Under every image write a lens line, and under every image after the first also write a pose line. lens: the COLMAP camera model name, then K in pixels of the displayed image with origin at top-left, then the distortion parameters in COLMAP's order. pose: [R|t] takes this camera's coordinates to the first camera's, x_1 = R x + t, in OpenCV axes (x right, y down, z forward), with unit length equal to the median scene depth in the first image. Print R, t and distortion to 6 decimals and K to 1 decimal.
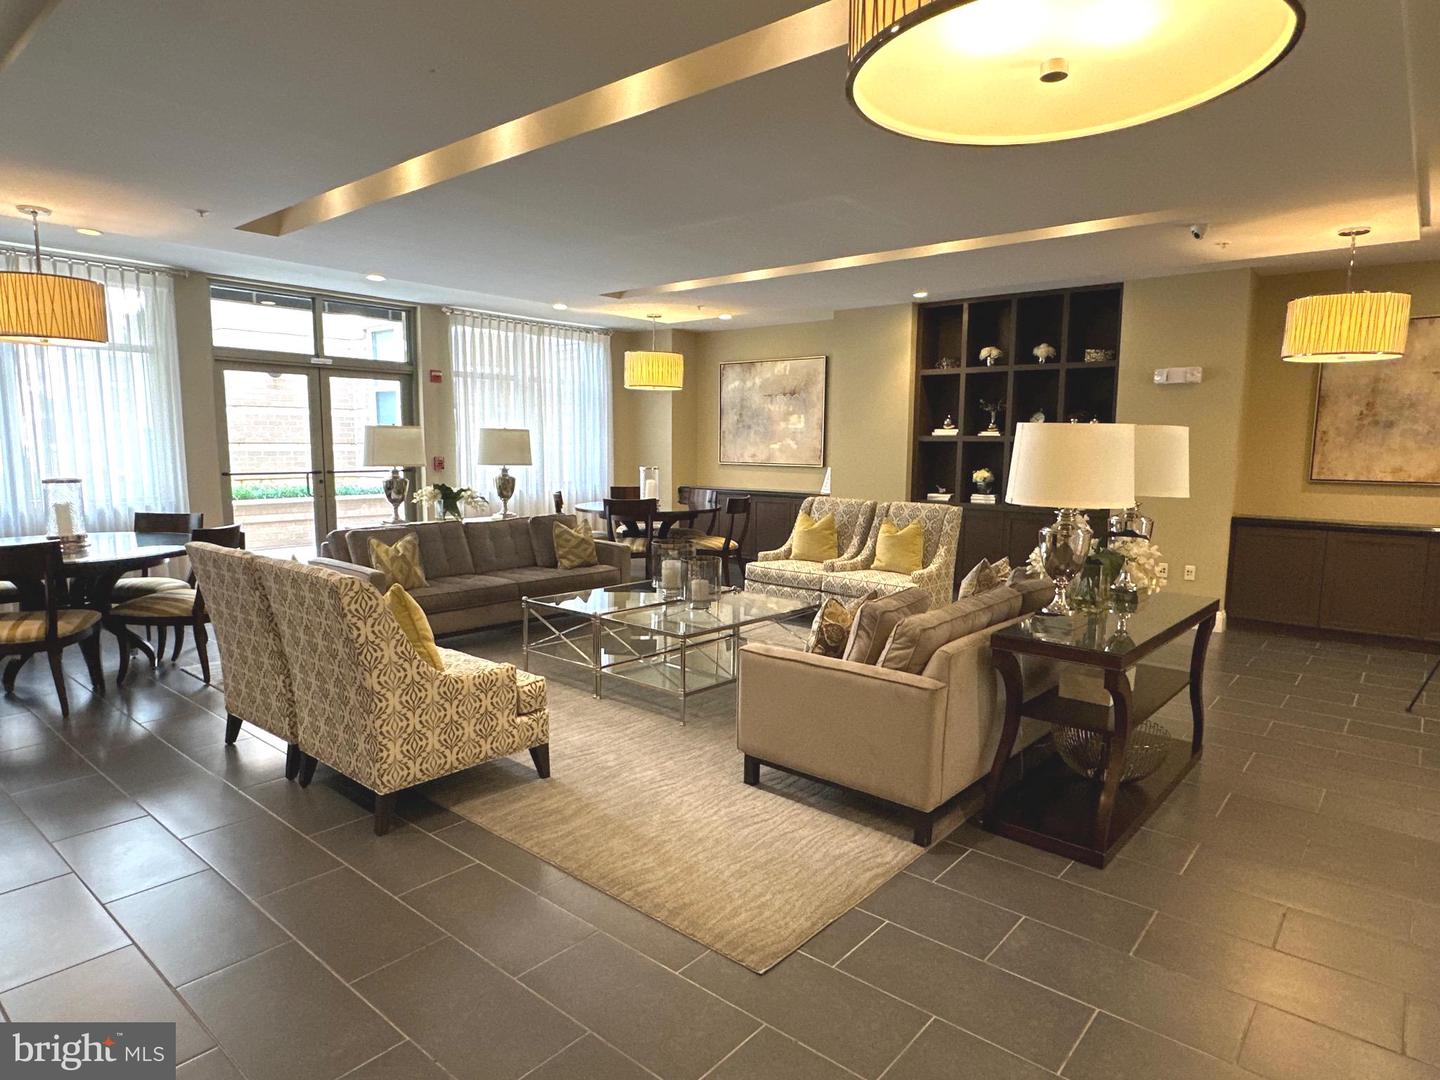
lens RADIAL K [[859.3, 0, 720.0], [0, 859.3, 540.0], [0, 0, 1]] dist [-0.000537, -0.002222]
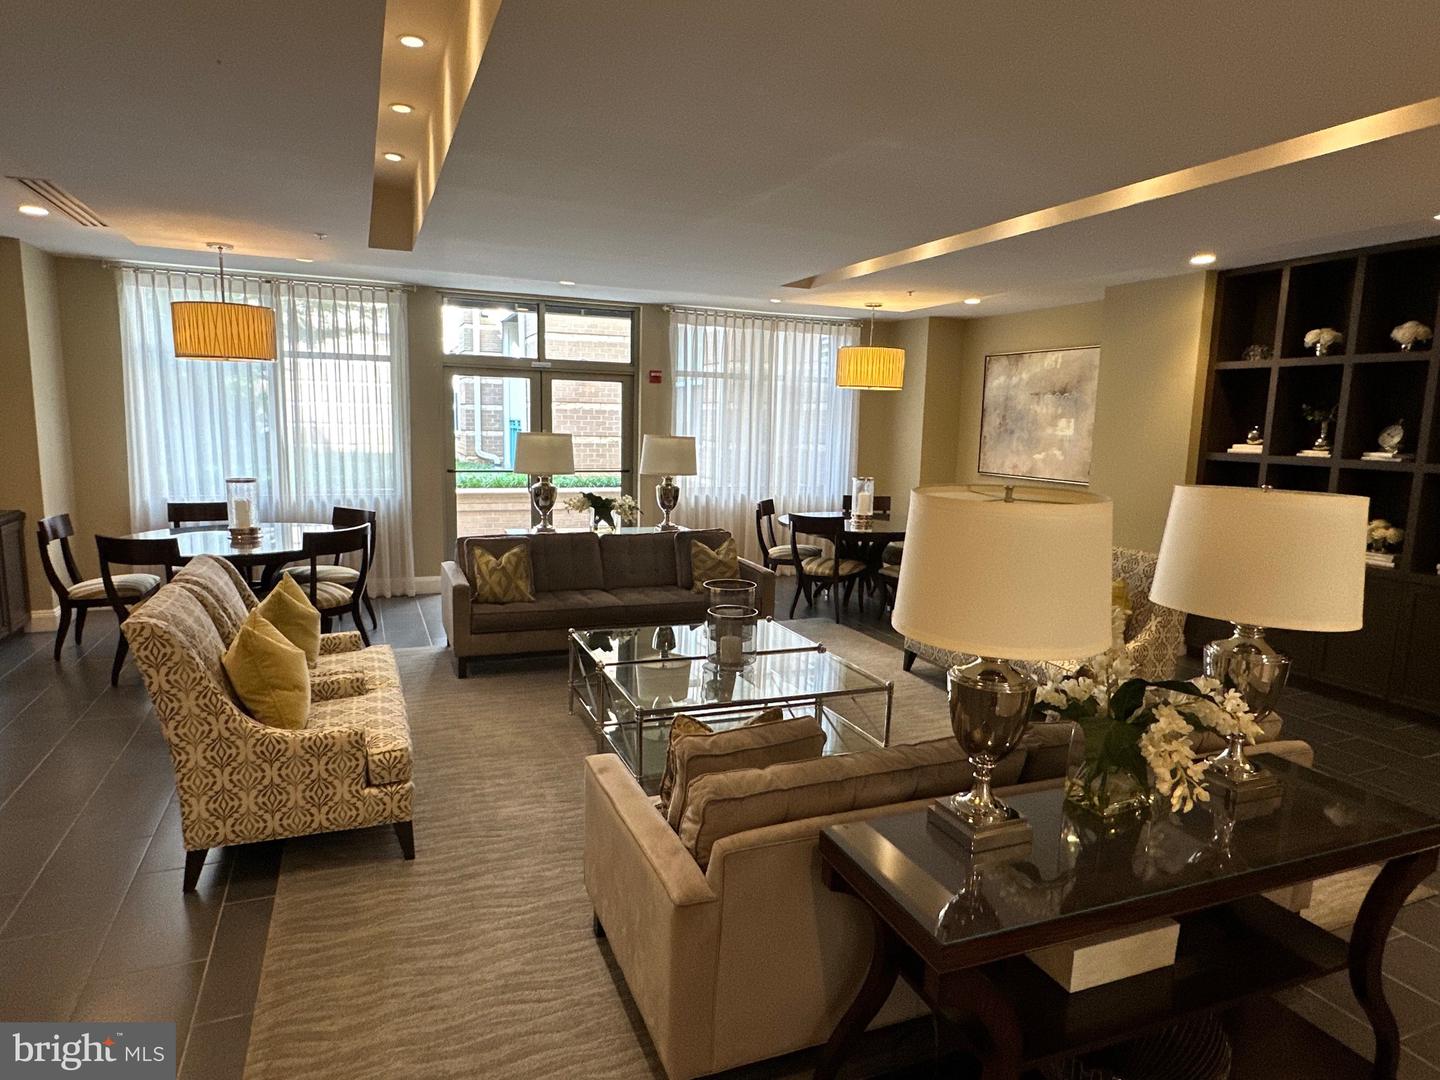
lens RADIAL K [[859.3, 0, 720.0], [0, 859.3, 540.0], [0, 0, 1]] dist [-0.000537, -0.002222]
pose [[0.890615, 0.075634, -0.448425, 0.202759], [-0.068014, 0.997135, 0.033101, -0.044357], [0.449644, 0.001019, 0.893207, 0.163746]]
